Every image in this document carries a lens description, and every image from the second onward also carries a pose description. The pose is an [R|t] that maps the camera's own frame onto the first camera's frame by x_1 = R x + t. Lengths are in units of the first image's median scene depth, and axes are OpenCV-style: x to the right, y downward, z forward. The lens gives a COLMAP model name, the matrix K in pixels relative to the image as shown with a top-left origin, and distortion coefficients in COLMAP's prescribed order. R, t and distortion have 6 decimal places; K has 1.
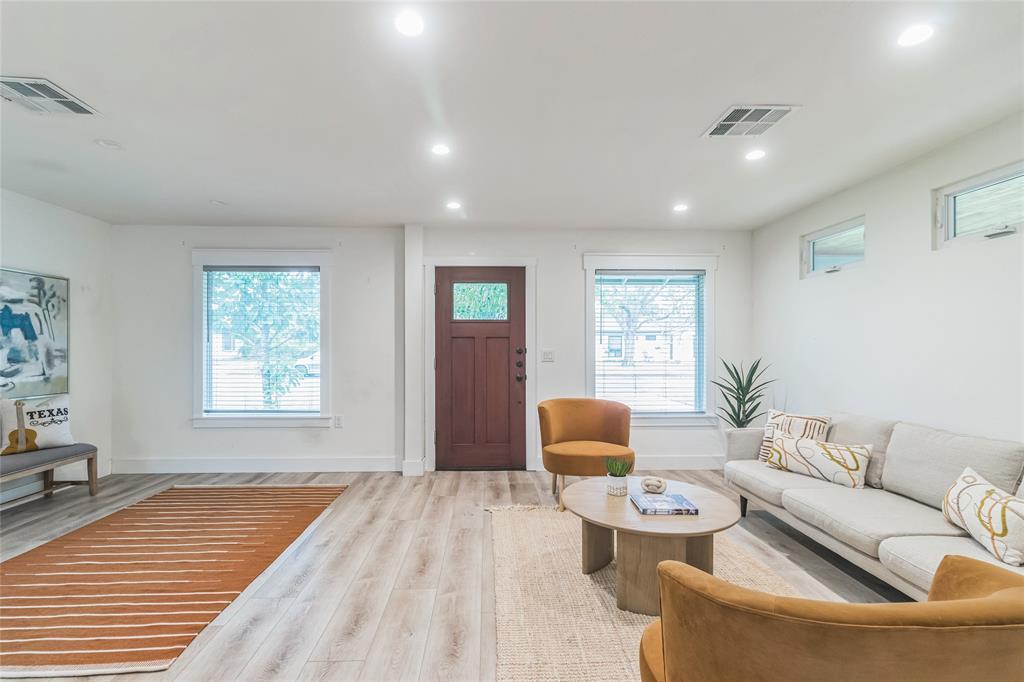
lens RADIAL K [[478.8, 0, 504.7], [0, 478.8, 346.6], [0, 0, 1]] dist [0.010181, -0.002636]
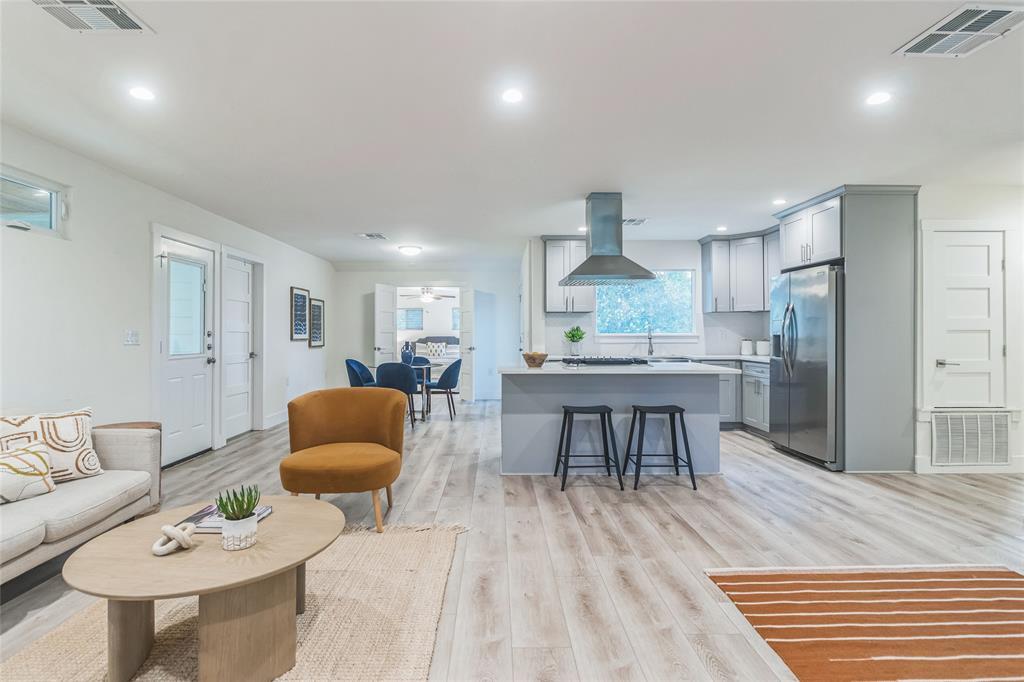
lens RADIAL K [[535.2, 0, 508.9], [0, 535.2, 336.9], [0, 0, 1]] dist [0.021707, -0.009772]
pose [[-0.999853, -0.000063, 0.017164, -0.091859], [0.000100, 0.999955, 0.009474, 0.011091], [-0.017164, 0.009474, -0.999808, 1.117537]]
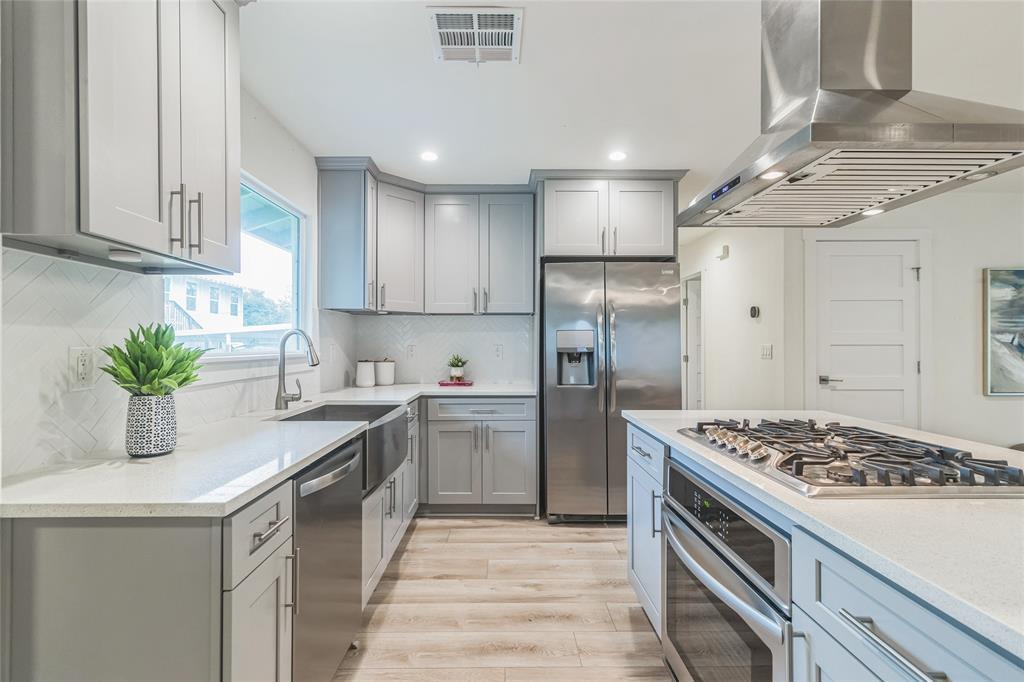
lens RADIAL K [[478.8, 0, 515.4], [0, 478.8, 344.0], [0, 0, 1]] dist [0.010181, -0.002636]
pose [[-0.033988, -0.004010, -0.999414, 0.056292], [-0.002008, 0.999990, -0.003944, 0.008492], [0.999420, 0.001872, -0.033995, -0.235271]]
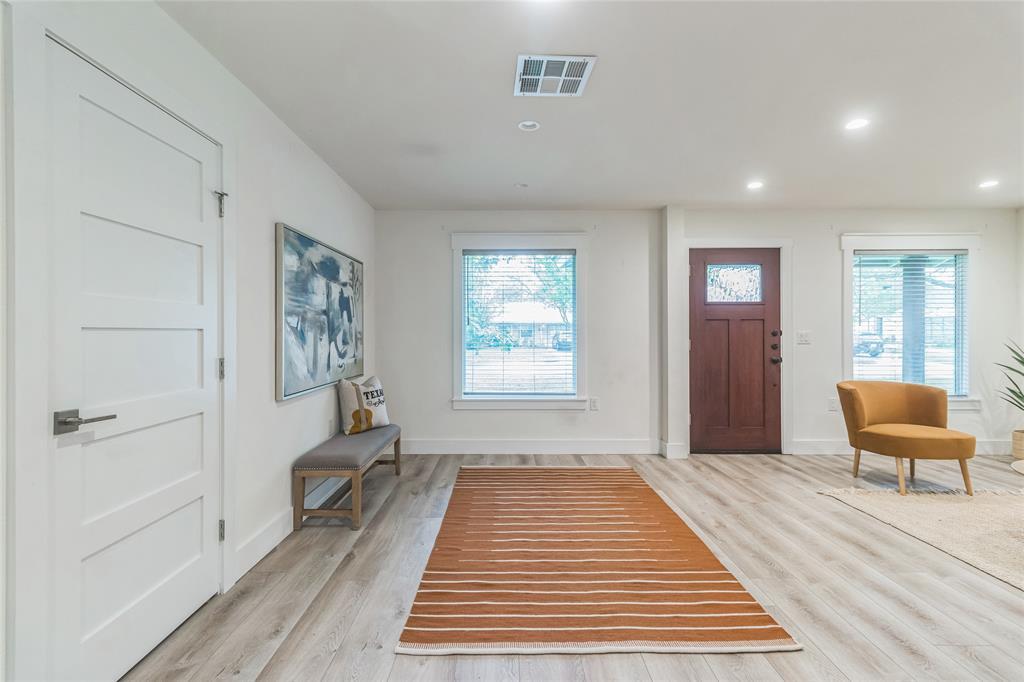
lens RADIAL K [[478.8, 0, 519.1], [0, 478.8, 329.6], [0, 0, 1]] dist [0.010181, -0.002636]
pose [[0.999578, -0.002061, -0.028983, -0.572079], [0.001878, 0.999978, -0.006336, 0.008749], [0.028996, 0.006279, 0.999560, -0.005839]]
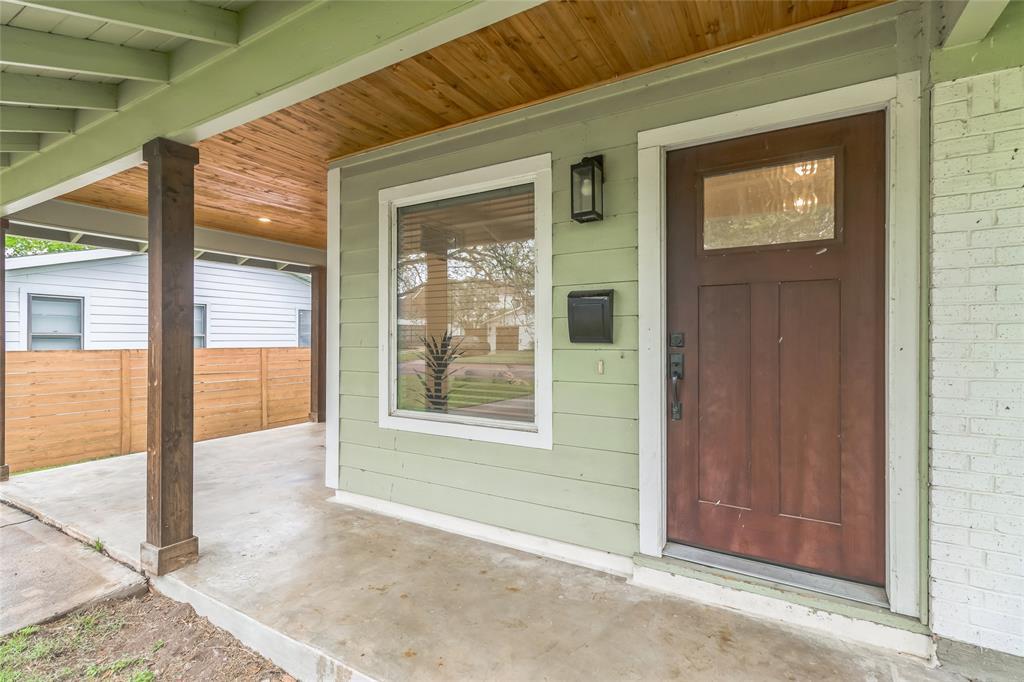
lens RADIAL K [[478.8, 0, 507.4], [0, 478.8, 337.7], [0, 0, 1]] dist [0.010181, -0.002636]
pose [[0.843586, 0.000790, -0.536993, -0.011624], [-0.002633, 0.999993, -0.002664, 0.044991], [0.536988, 0.003661, 0.843582, 0.562204]]
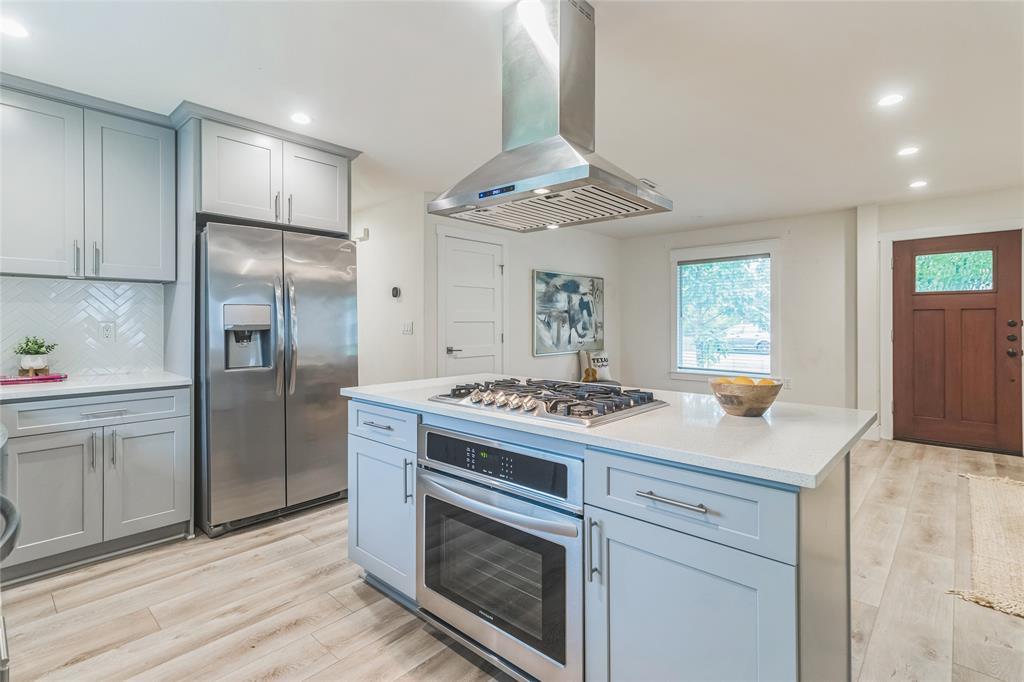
lens RADIAL K [[478.8, 0, 507.2], [0, 478.8, 324.5], [0, 0, 1]] dist [0.010181, -0.002636]
pose [[0.701931, 0.000572, -0.712245, 0.012740], [0.001032, 0.999998, 0.001820, 0.010128], [0.712244, -0.002013, 0.701929, -0.375076]]
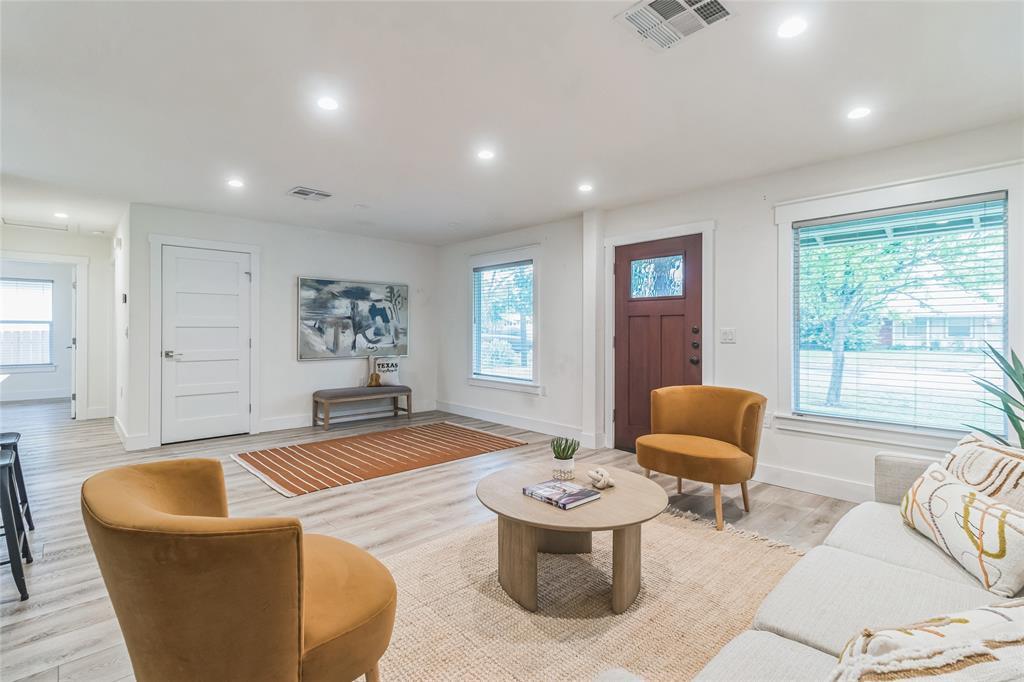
lens RADIAL K [[478.8, 0, 499.6], [0, 478.8, 326.9], [0, 0, 1]] dist [0.010181, -0.002636]
pose [[0.648789, -0.004106, -0.760958, 0.561462], [-0.002064, 0.999972, -0.007156, 0.011990], [0.760966, 0.006213, 0.648762, 0.190156]]
